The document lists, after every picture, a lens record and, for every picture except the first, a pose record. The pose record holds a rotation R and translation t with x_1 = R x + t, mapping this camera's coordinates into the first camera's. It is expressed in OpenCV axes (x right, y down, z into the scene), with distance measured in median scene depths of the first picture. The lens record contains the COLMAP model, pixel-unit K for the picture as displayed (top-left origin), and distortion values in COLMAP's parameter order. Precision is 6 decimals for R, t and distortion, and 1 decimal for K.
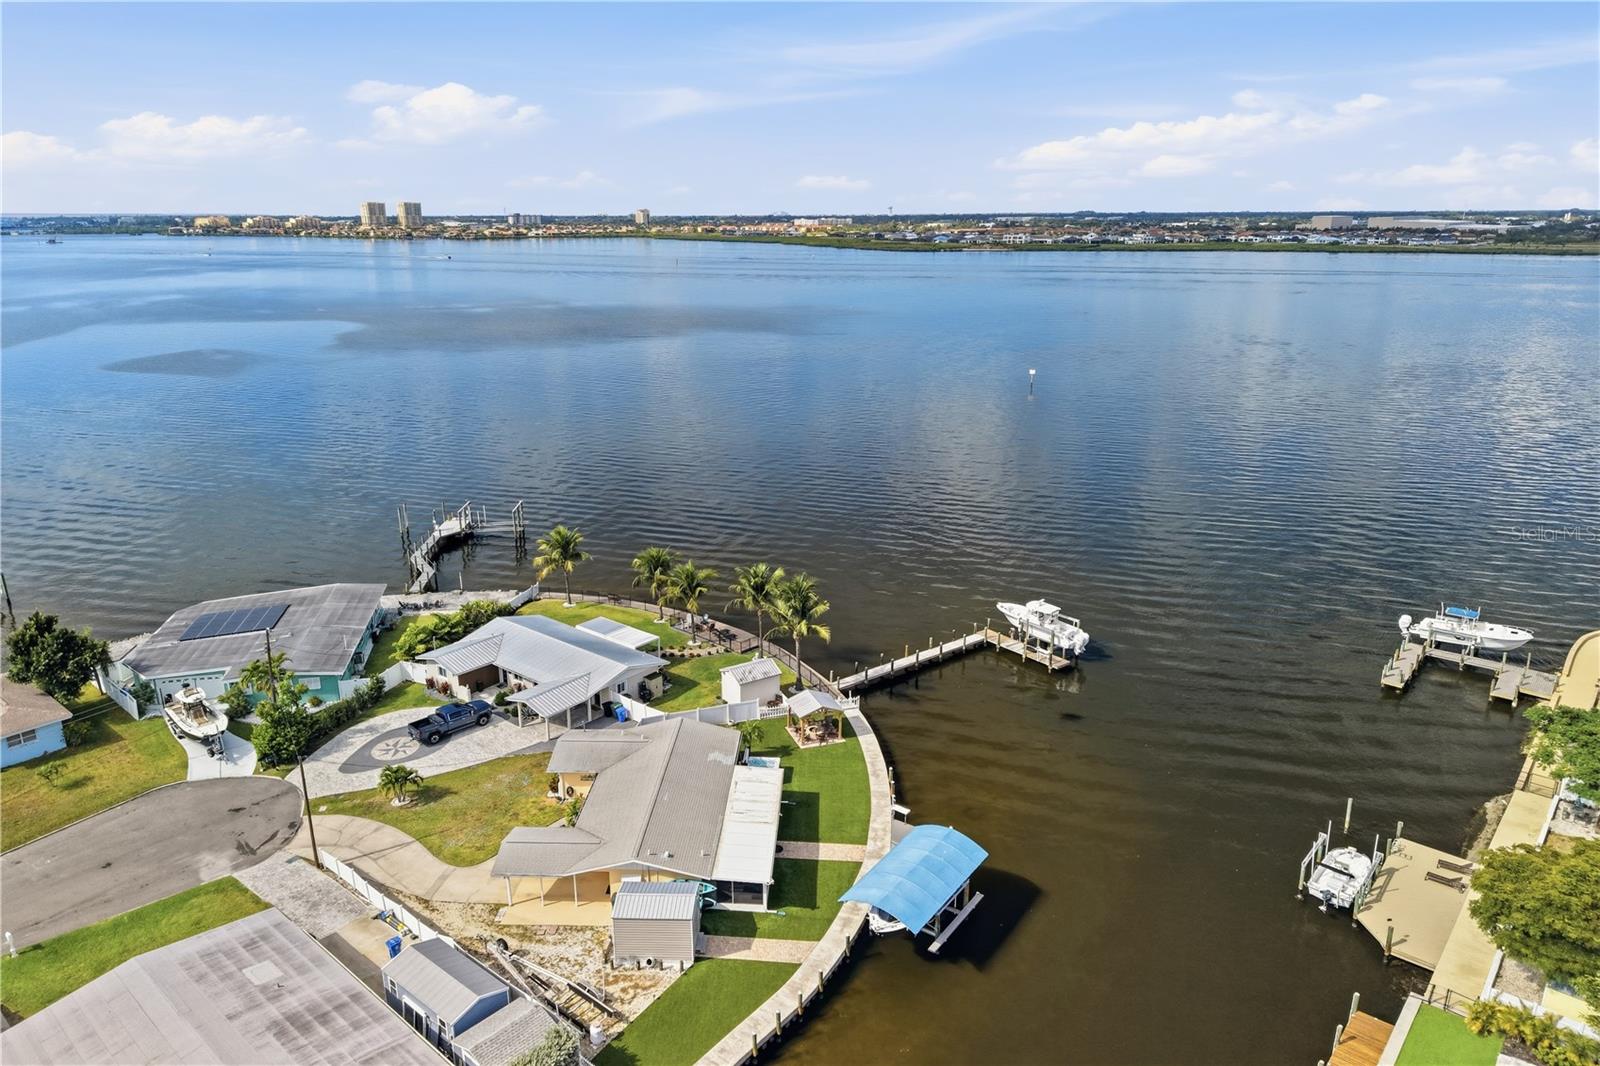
lens RADIAL K [[1076.3, 0, 800.0], [0, 1076.3, 533.0], [0, 0, 1]] dist [0.025855, -0.021714]
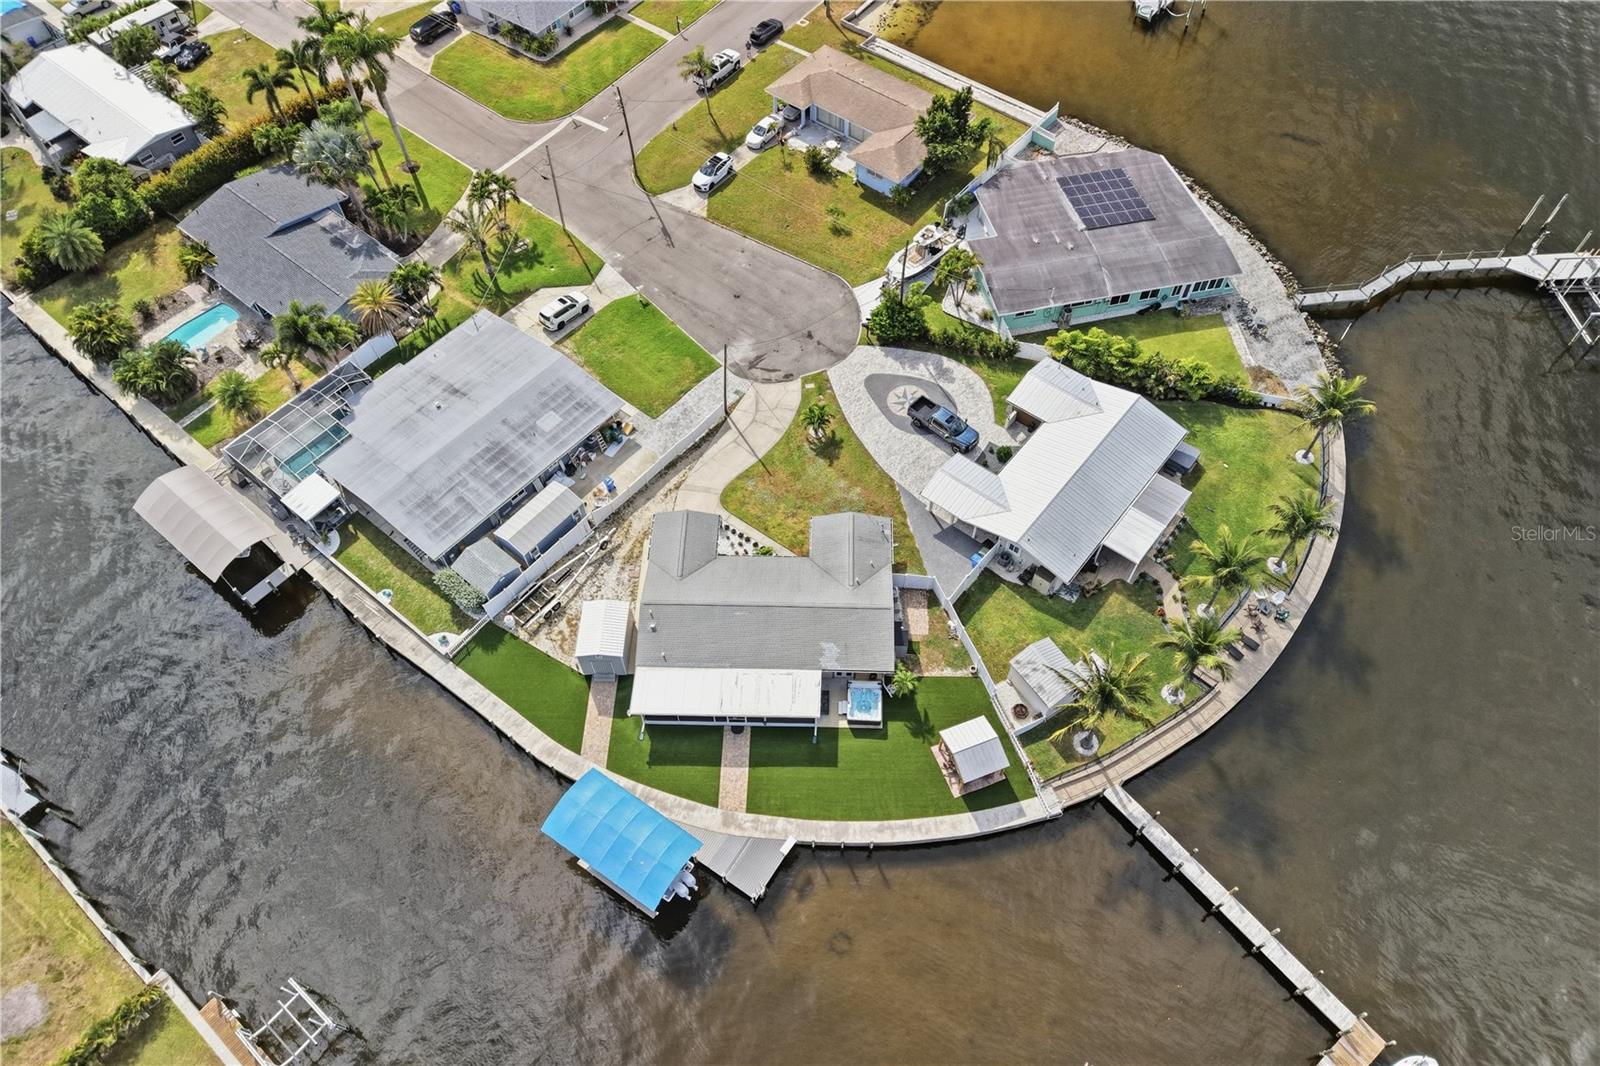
lens RADIAL K [[1076.4, 0, 800.0], [0, 1076.4, 533.0], [0, 0, 1]] dist [0.030405, -0.015608]
pose [[0.014064, 0.833941, -0.551675, 0.292222], [-0.279161, 0.533066, 0.798693, -0.490349], [0.960141, 0.142773, 0.240300, 0.557656]]
